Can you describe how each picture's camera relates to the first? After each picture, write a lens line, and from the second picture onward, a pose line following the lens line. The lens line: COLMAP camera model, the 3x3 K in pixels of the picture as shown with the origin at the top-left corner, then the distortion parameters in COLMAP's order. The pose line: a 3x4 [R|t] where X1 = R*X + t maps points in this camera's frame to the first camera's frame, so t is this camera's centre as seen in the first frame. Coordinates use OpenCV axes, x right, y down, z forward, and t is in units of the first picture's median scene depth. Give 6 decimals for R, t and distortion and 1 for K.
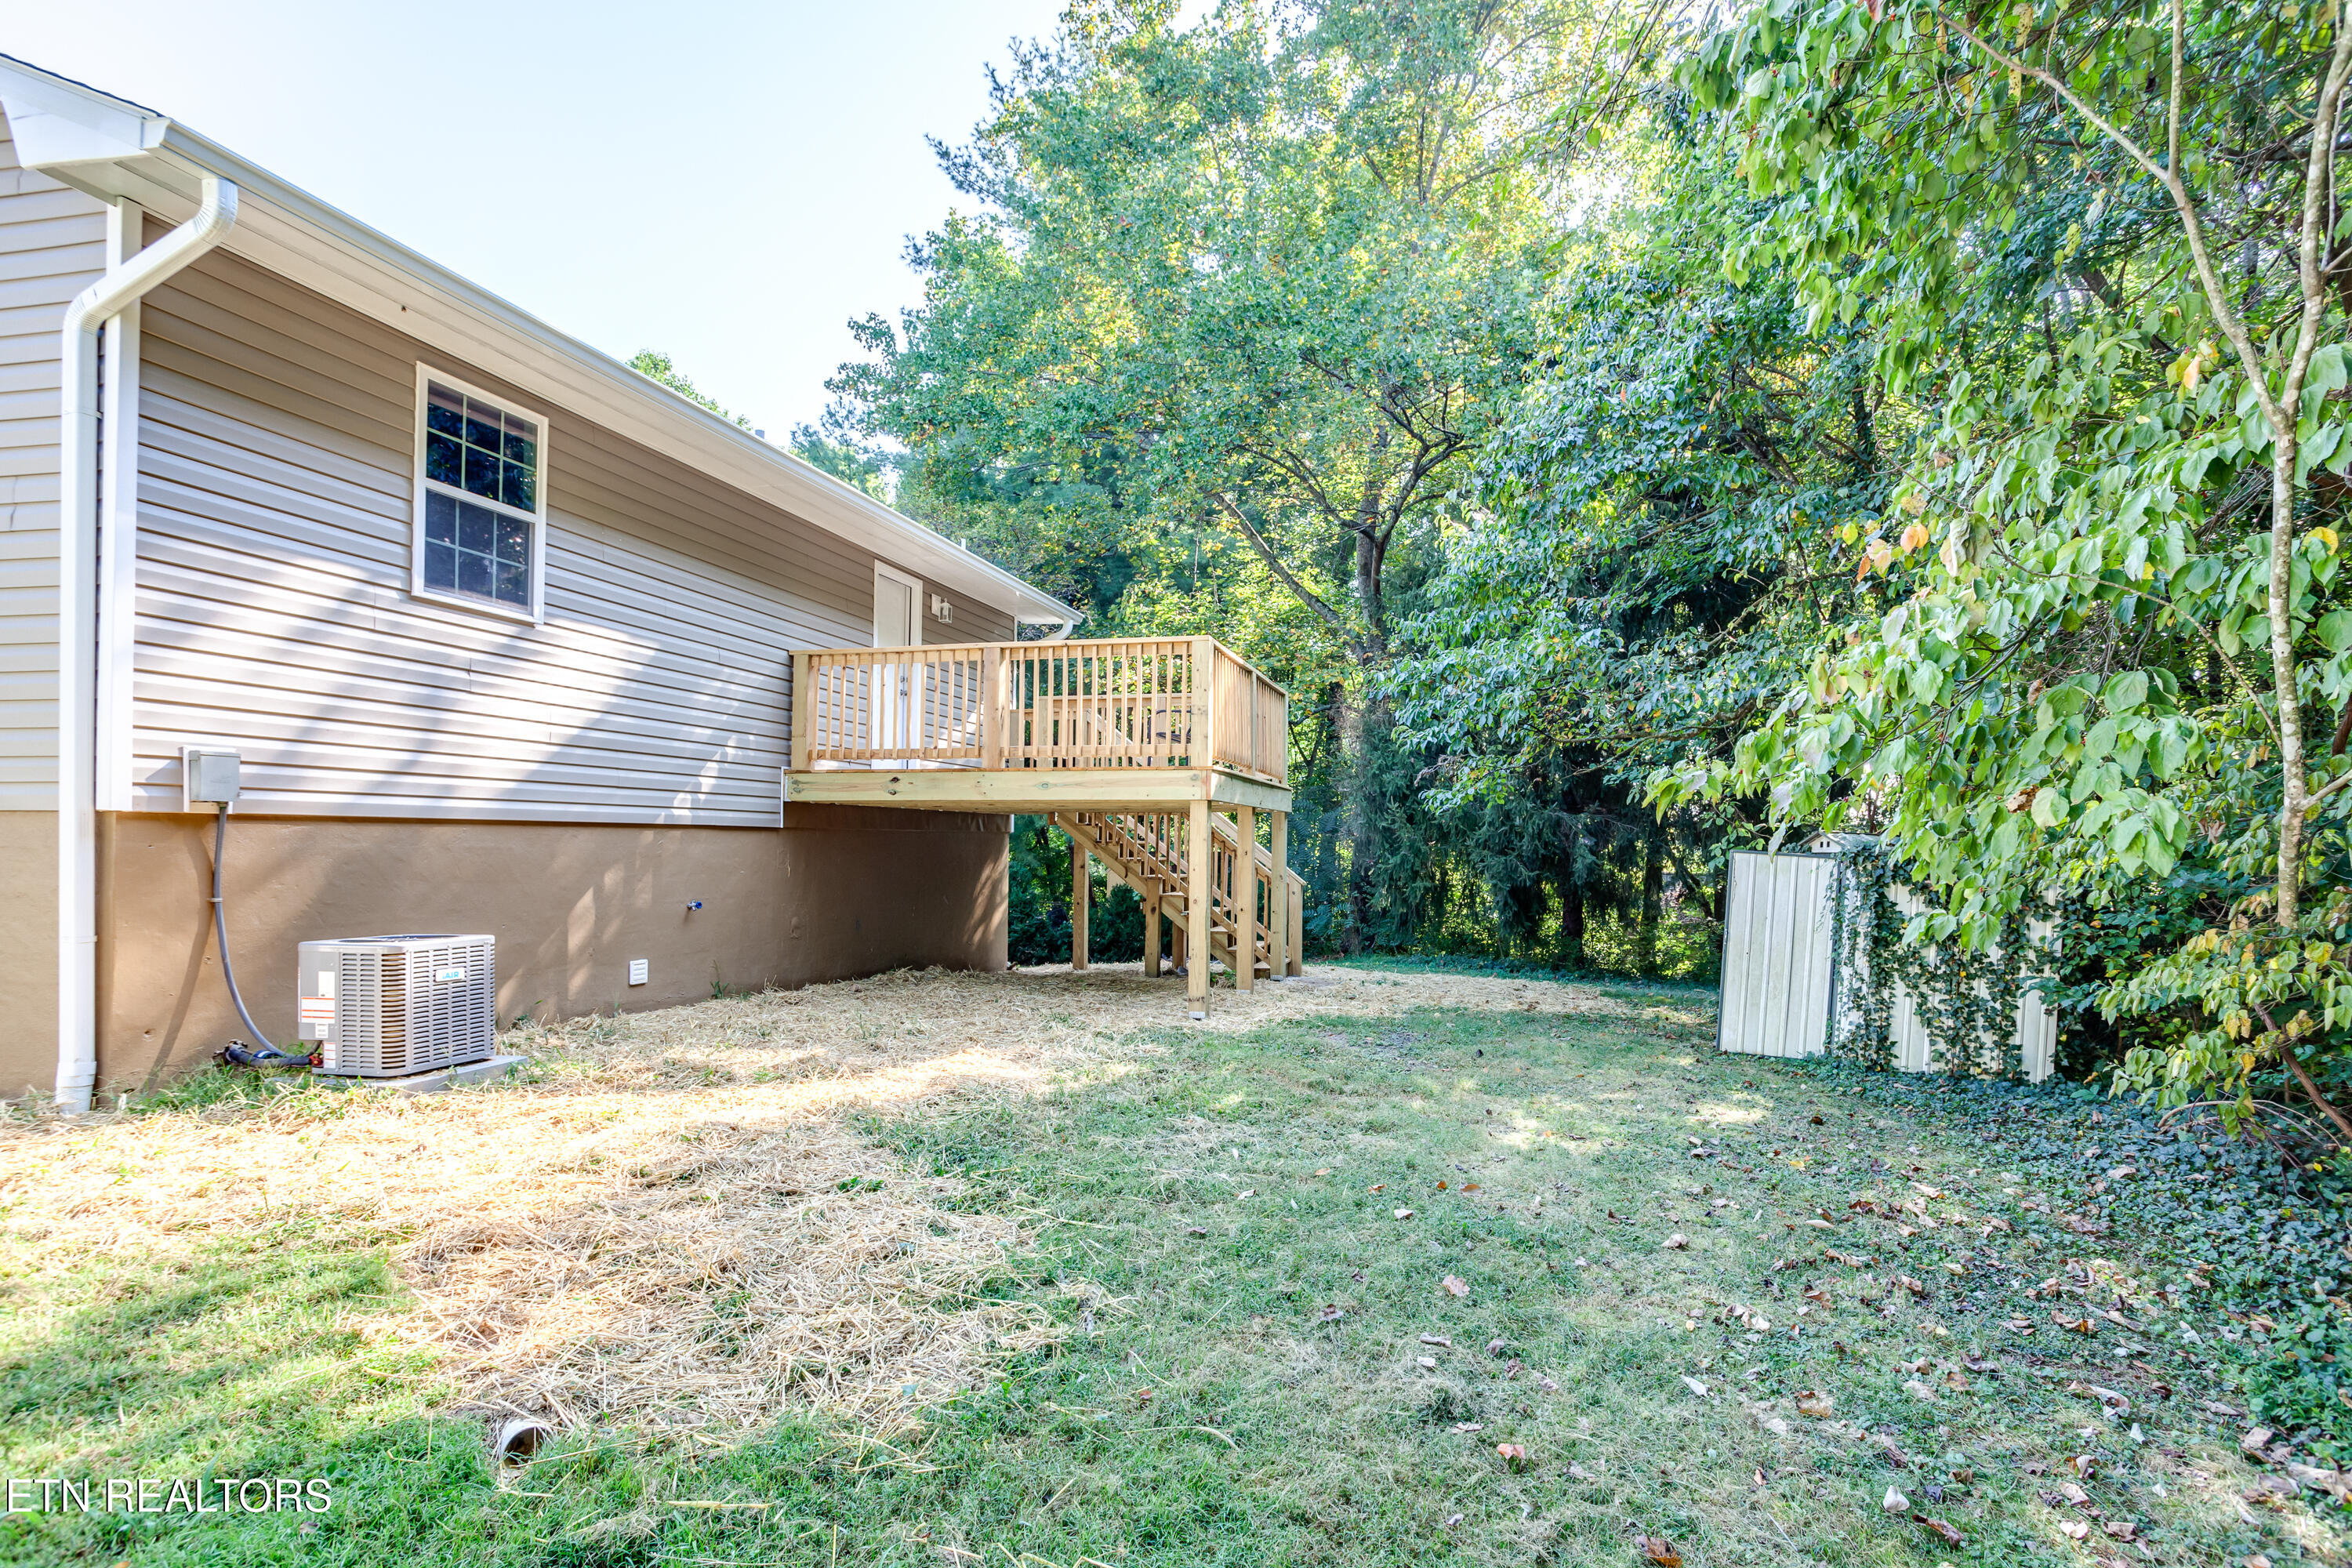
lens RADIAL K [[1260.7, 0, 1246.8], [0, 1260.7, 806.4], [0, 0, 1]] dist [-0.062540, 0.049234]
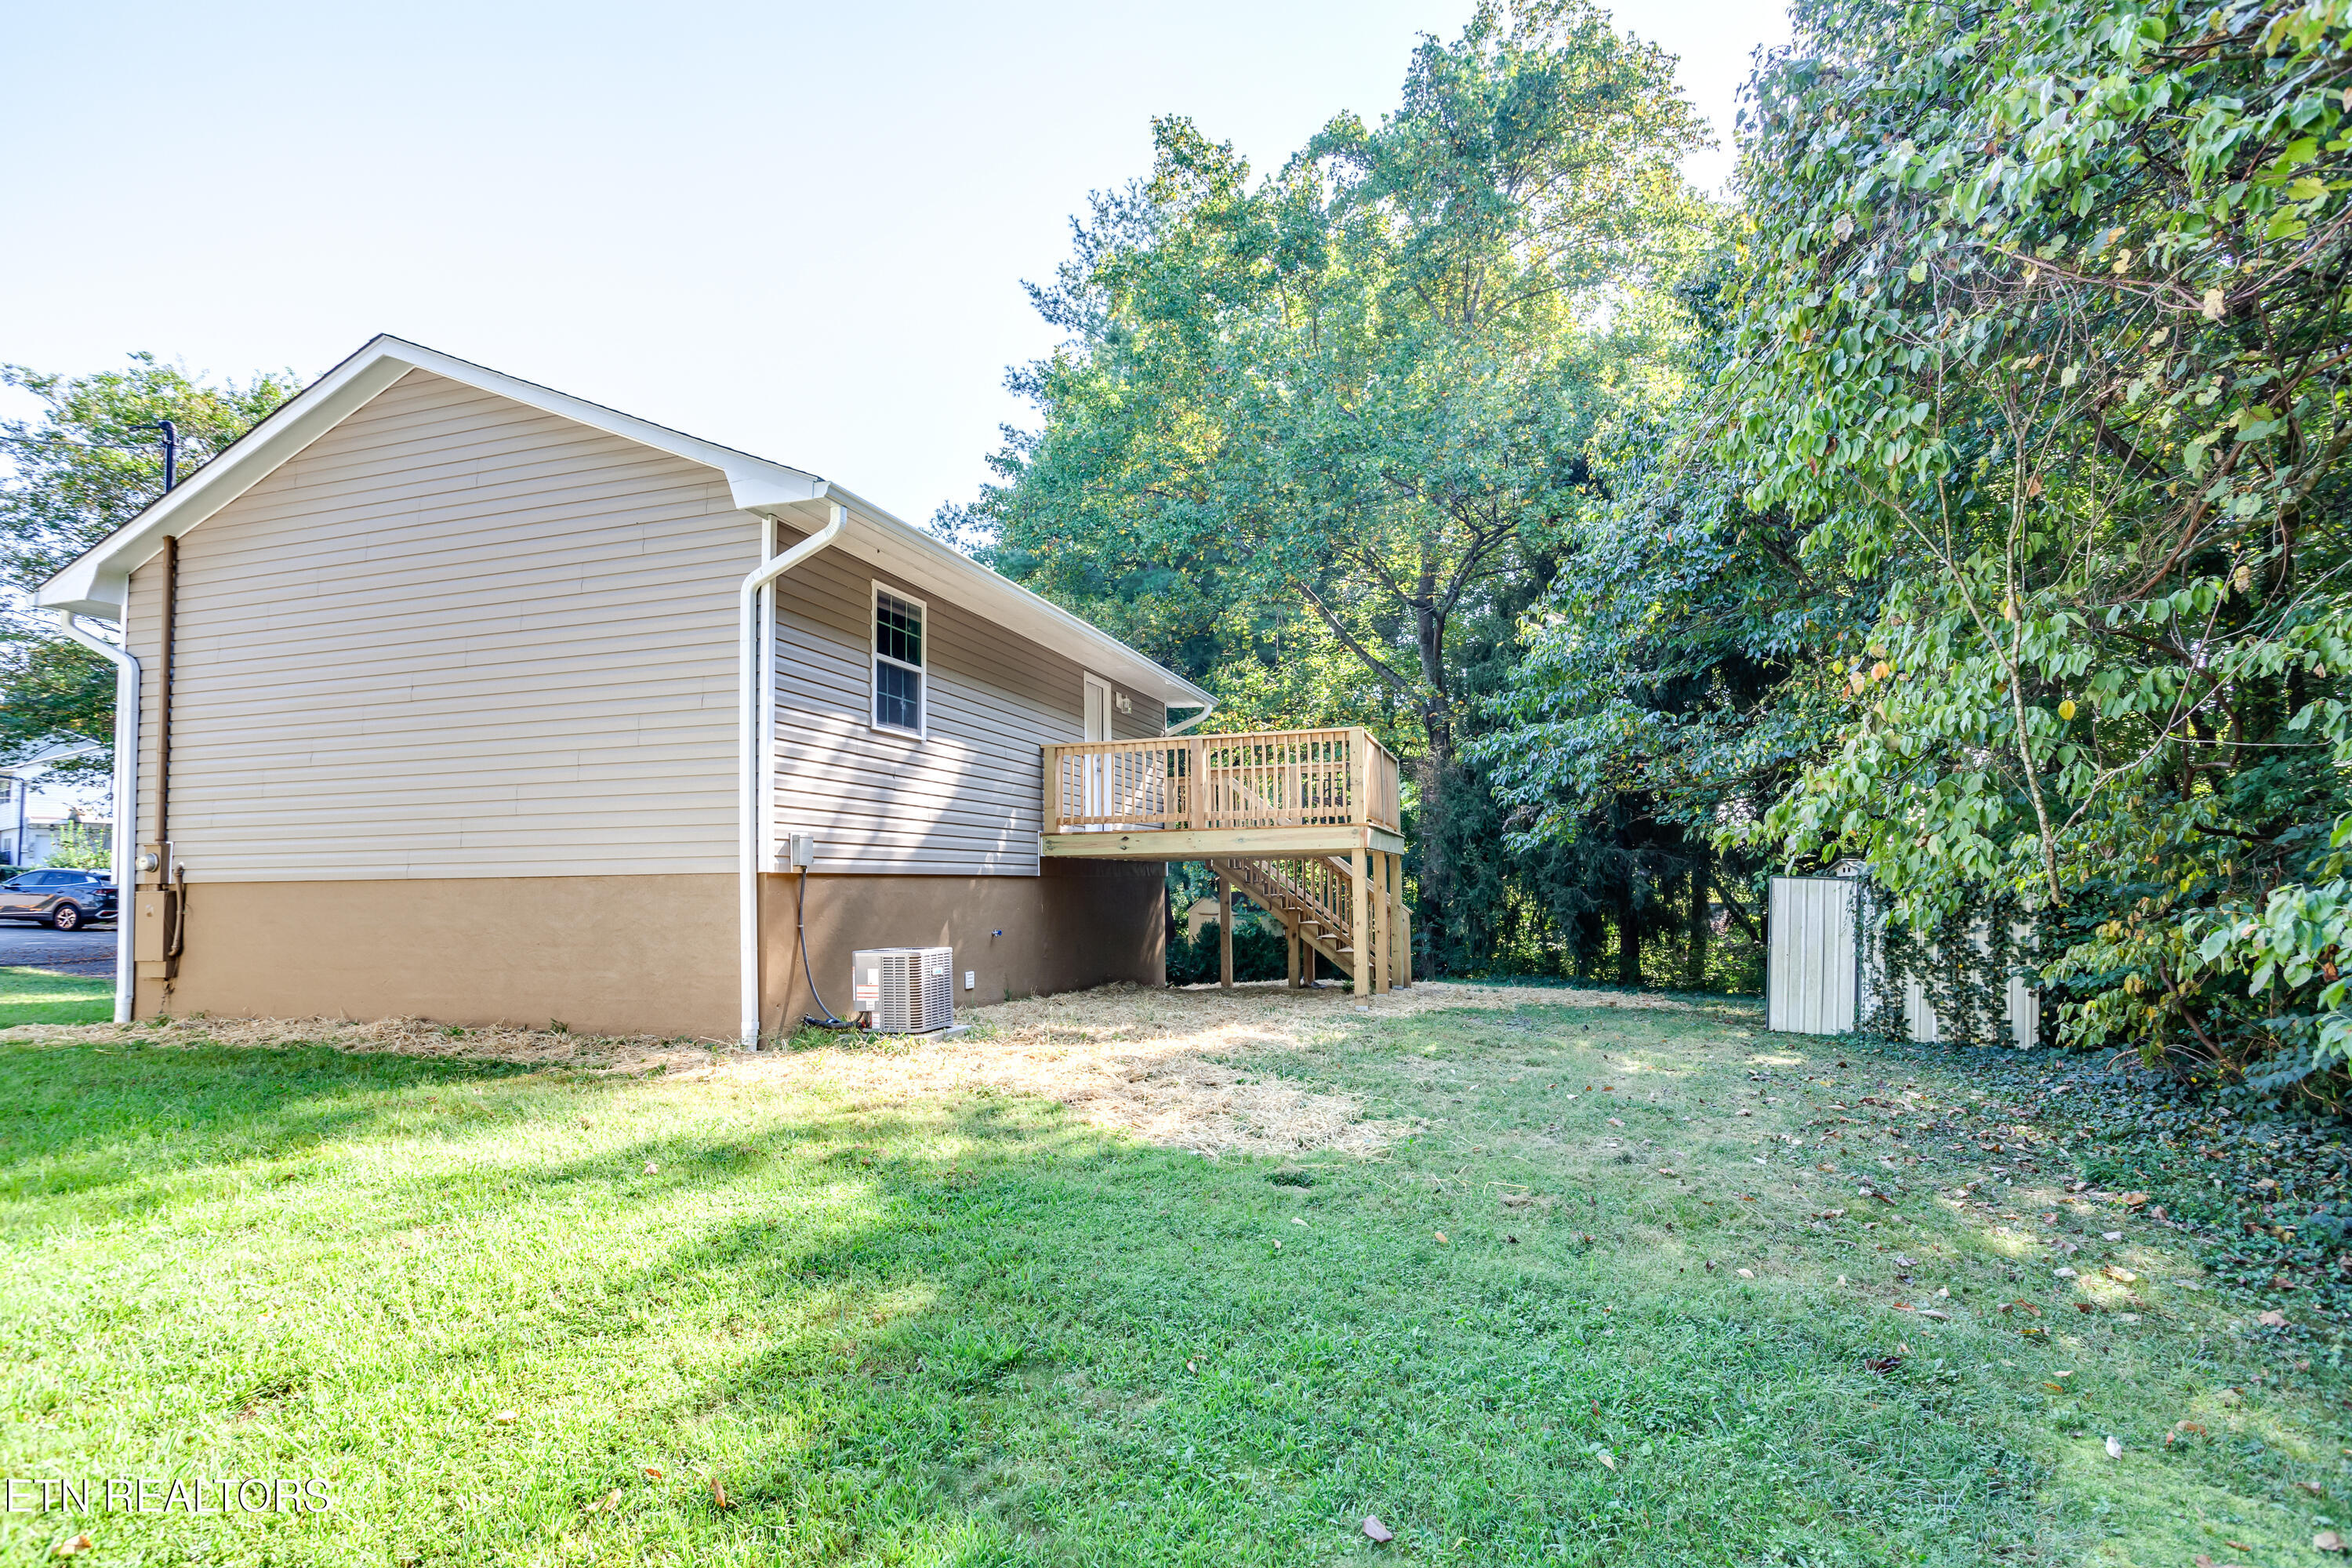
lens RADIAL K [[1164.9, 0, 1173.1], [0, 1164.9, 789.4], [0, 0, 1]] dist [-0.054647, 0.035638]
pose [[0.993533, -0.030361, -0.109409, -0.105618], [0.024542, 0.998231, -0.054144, -0.005825], [0.110860, 0.051109, 0.992521, -0.286354]]
